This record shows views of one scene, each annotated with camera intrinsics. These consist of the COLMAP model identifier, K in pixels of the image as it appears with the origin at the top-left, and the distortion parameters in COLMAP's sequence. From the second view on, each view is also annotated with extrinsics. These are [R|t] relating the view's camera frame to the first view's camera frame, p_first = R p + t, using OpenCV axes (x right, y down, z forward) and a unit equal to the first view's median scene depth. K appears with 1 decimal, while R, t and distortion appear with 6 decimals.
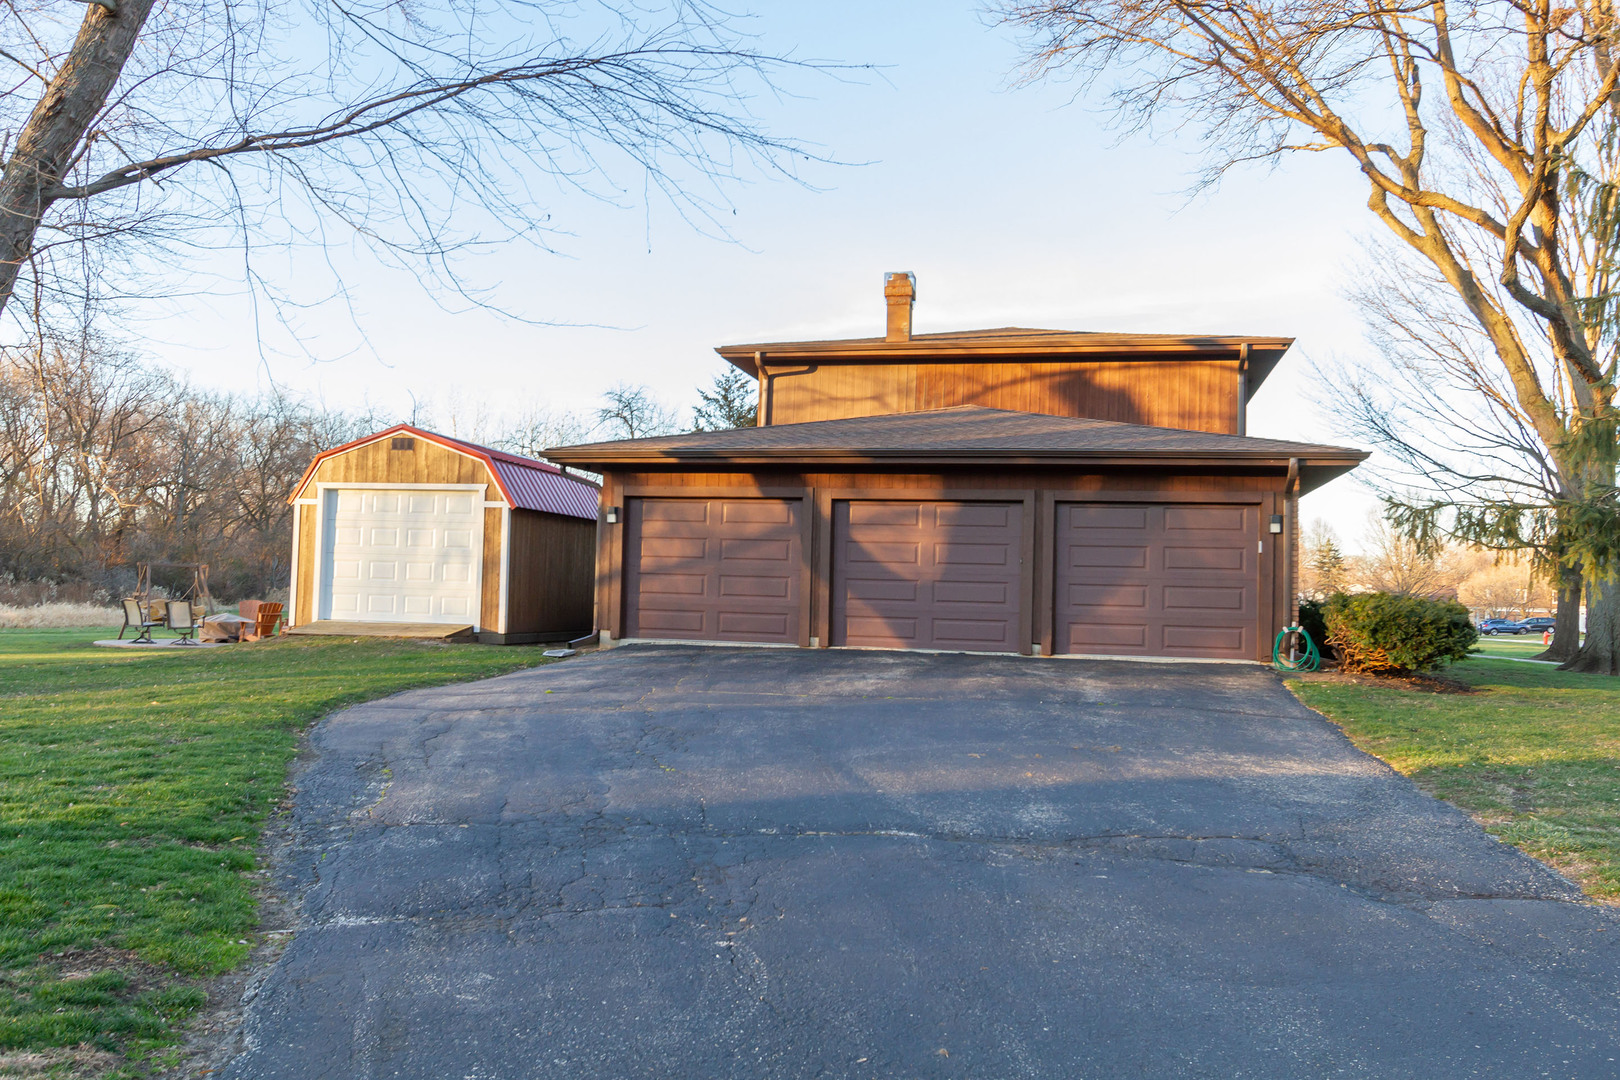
lens RADIAL K [[1336.3, 0, 802.6], [0, 1336.3, 538.5], [0, 0, 1]] dist [-0.003815, 0.003508]
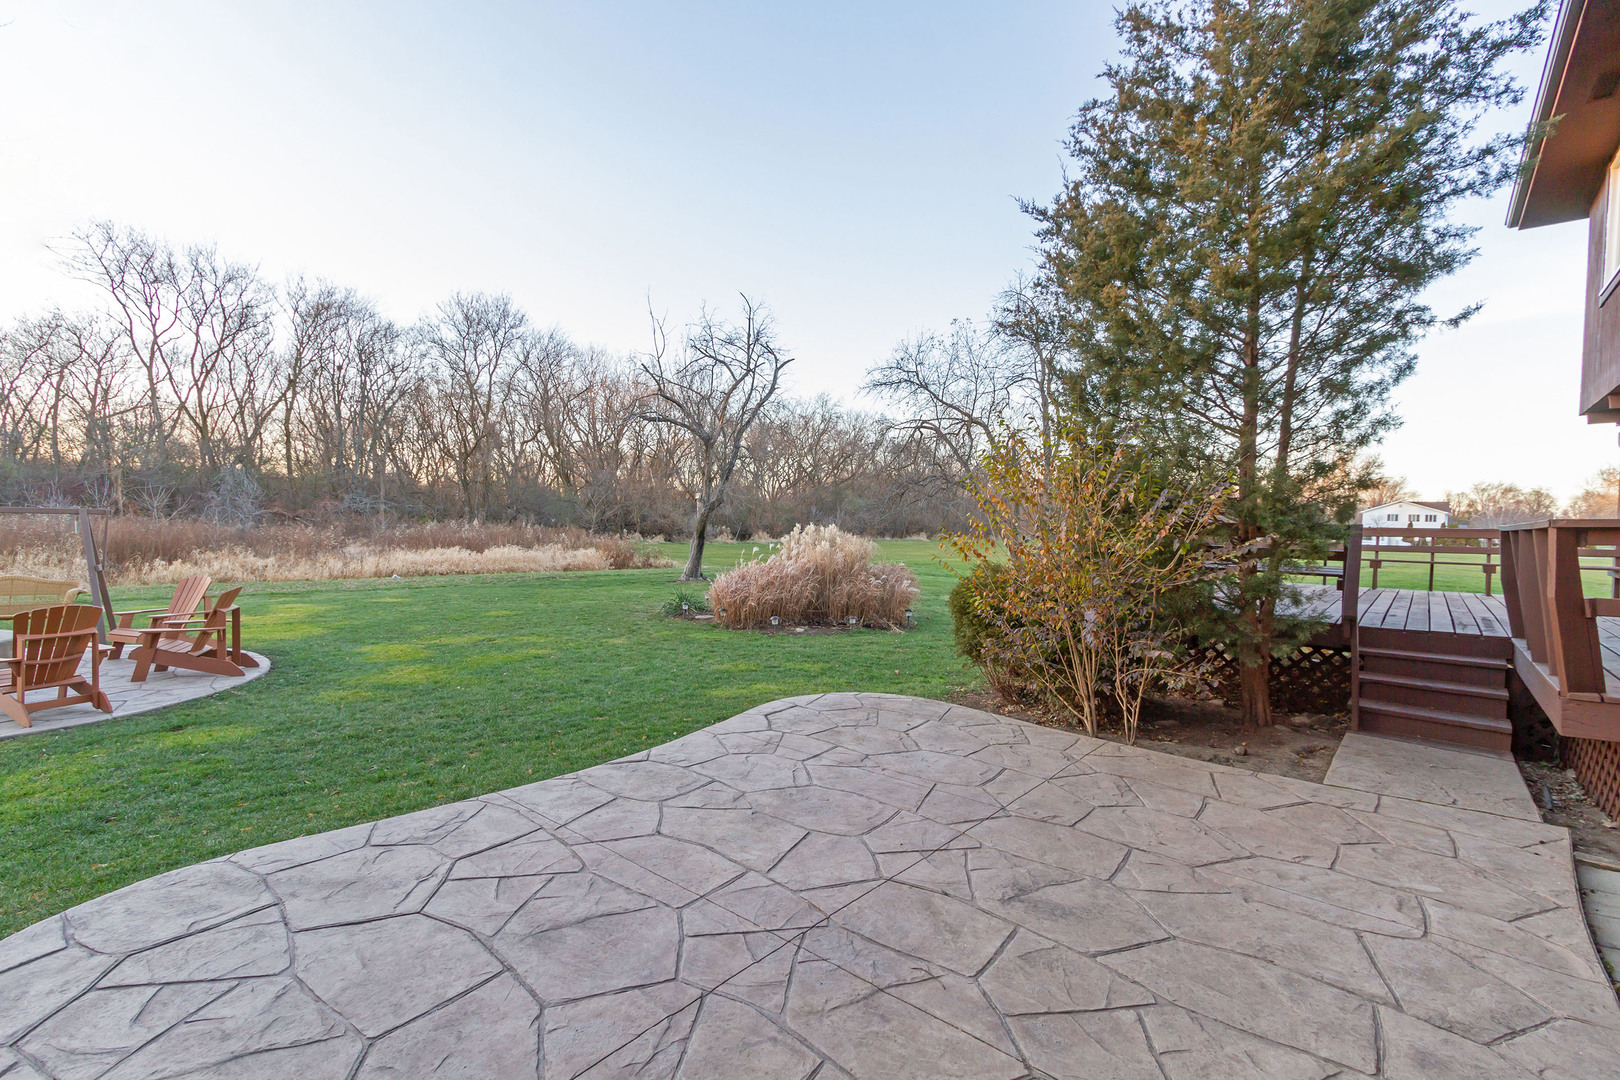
lens RADIAL K [[736.4, 0, 810.3], [0, 736.4, 543.7], [0, 0, 1]] dist [-0.001585, -0.001269]
pose [[0.889705, 0.006533, -0.456489, -0.119202], [0.022972, 0.997990, 0.059056, 0.032833], [0.455957, -0.063029, 0.887767, 1.204144]]
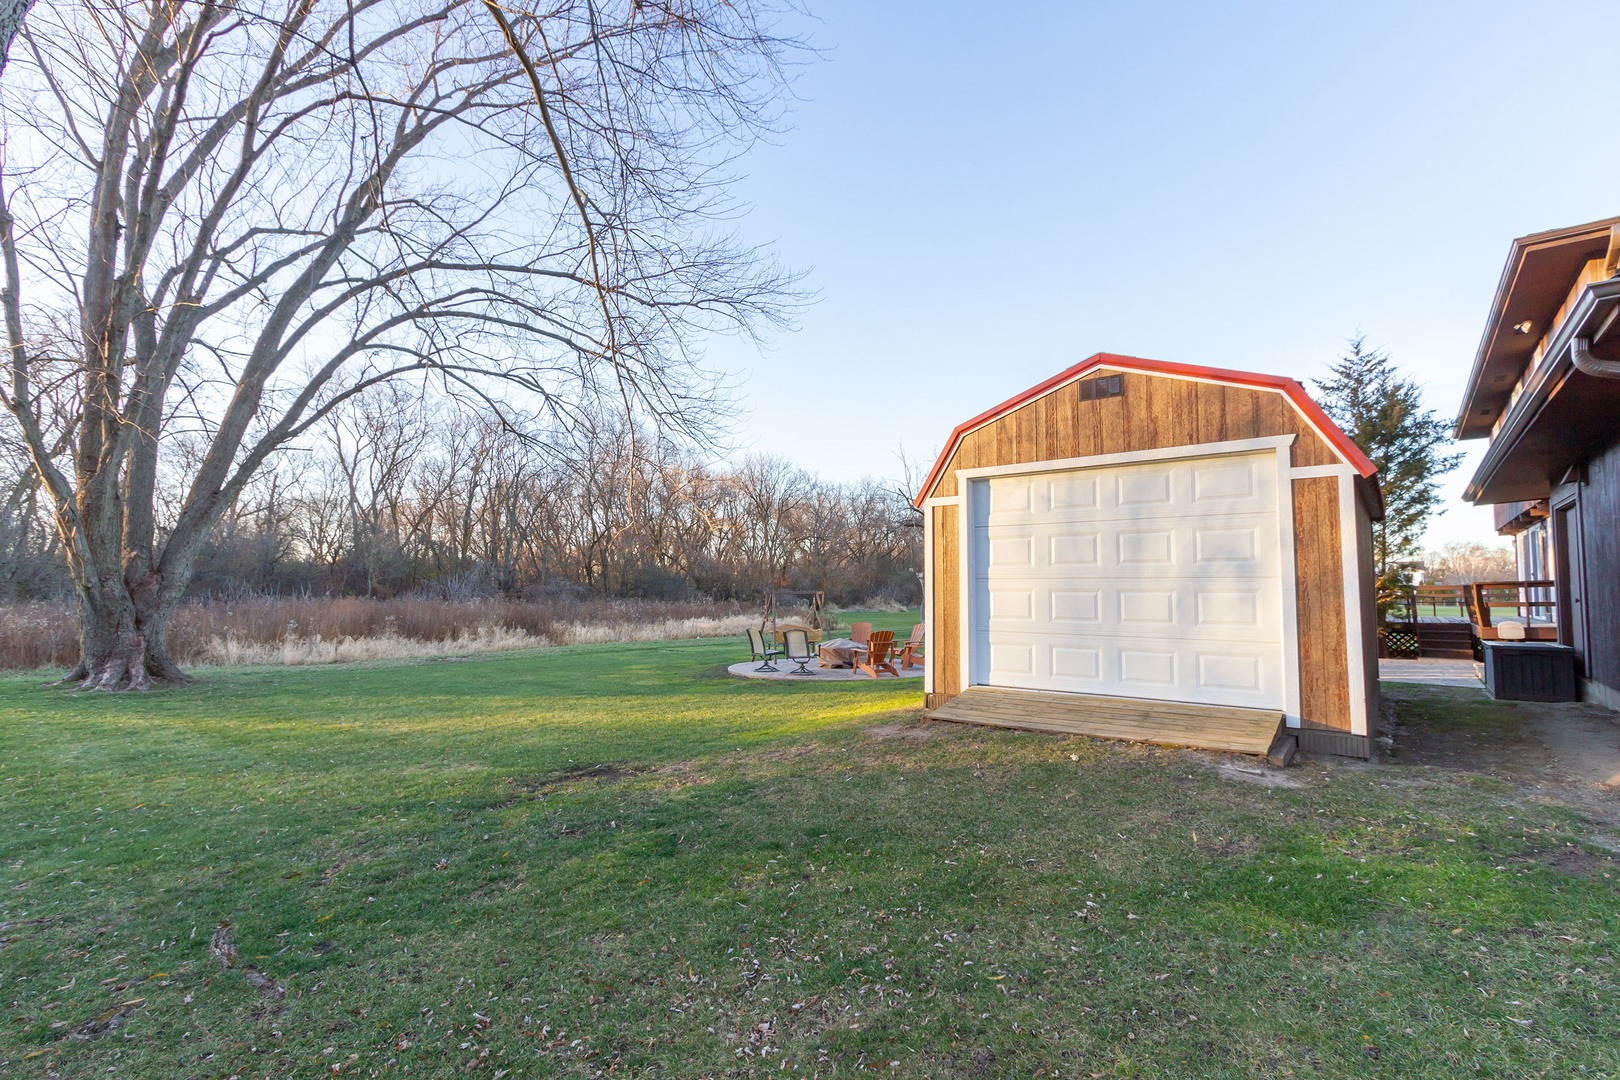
lens RADIAL K [[736.4, 0, 808.8], [0, 736.4, 539.4], [0, 0, 1]] dist [-0.001585, -0.001269]
pose [[0.898131, -0.057607, -0.435939, -0.272629], [0.043739, 0.998169, -0.041789, 0.003002], [0.437548, 0.018464, 0.899006, 0.646000]]
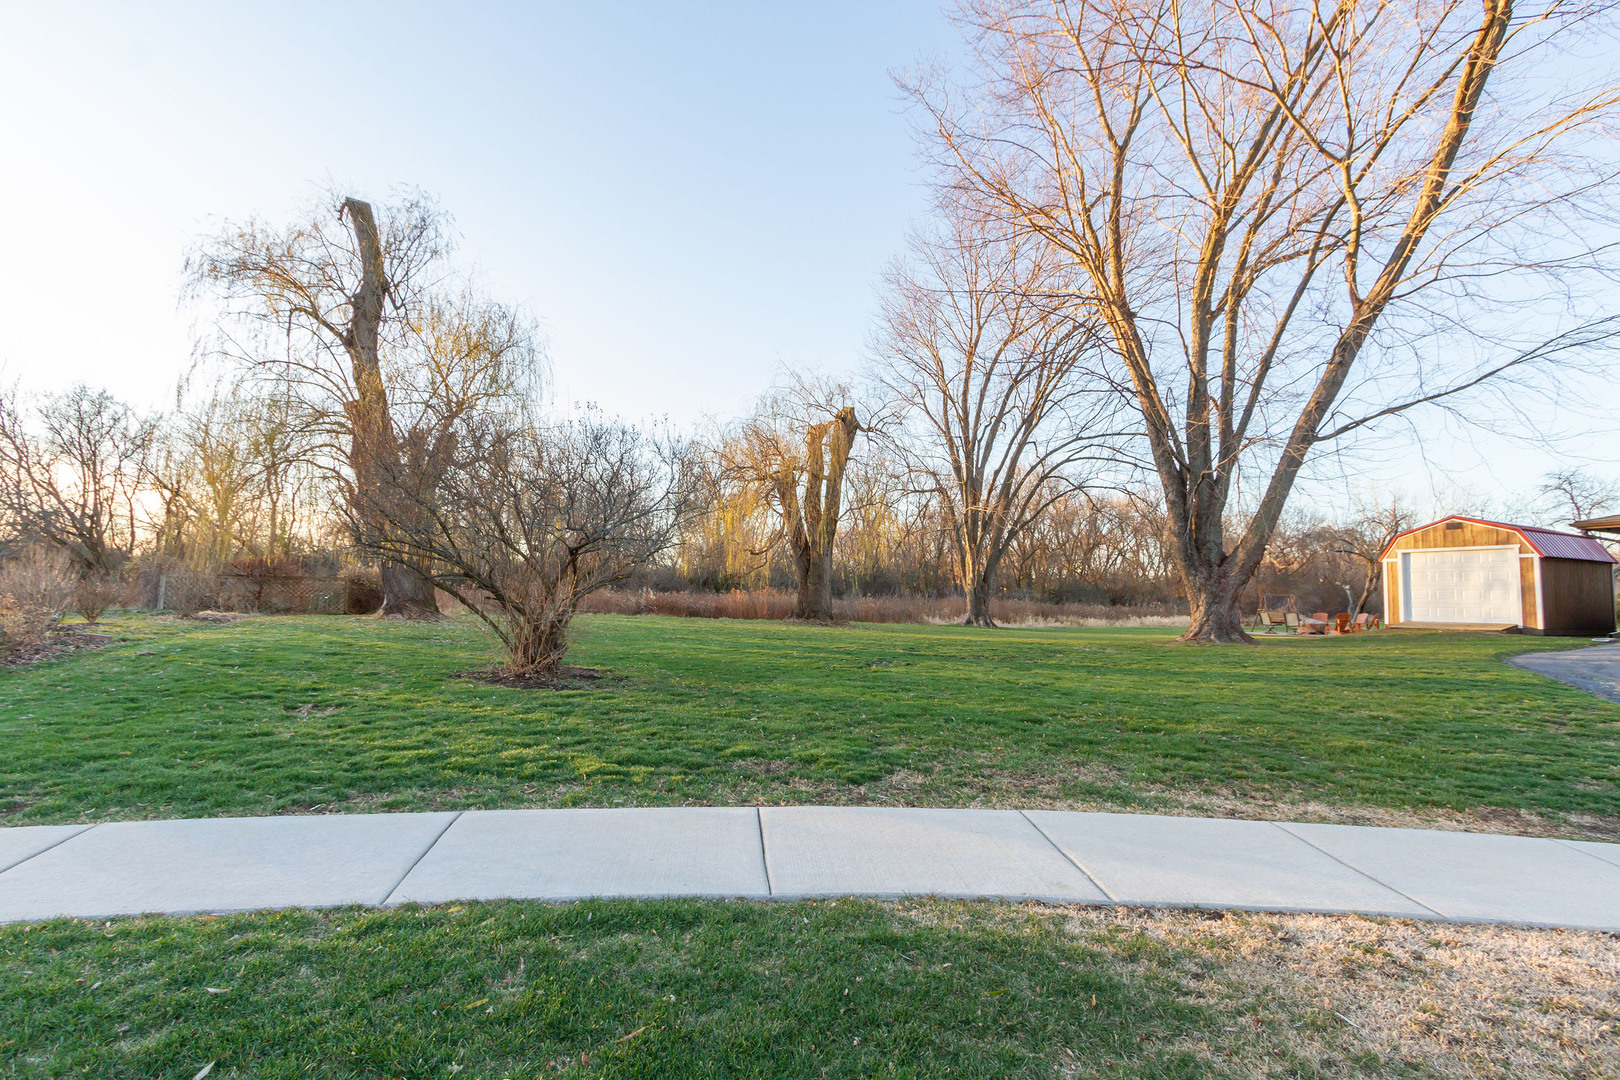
lens RADIAL K [[736.4, 0, 810.9], [0, 736.4, 543.2], [0, 0, 1]] dist [-0.001585, -0.001269]
pose [[0.628006, -0.076325, -0.774456, -0.069377], [0.034981, 0.996941, -0.069885, -0.006787], [0.777422, 0.016797, 0.628755, -0.330833]]
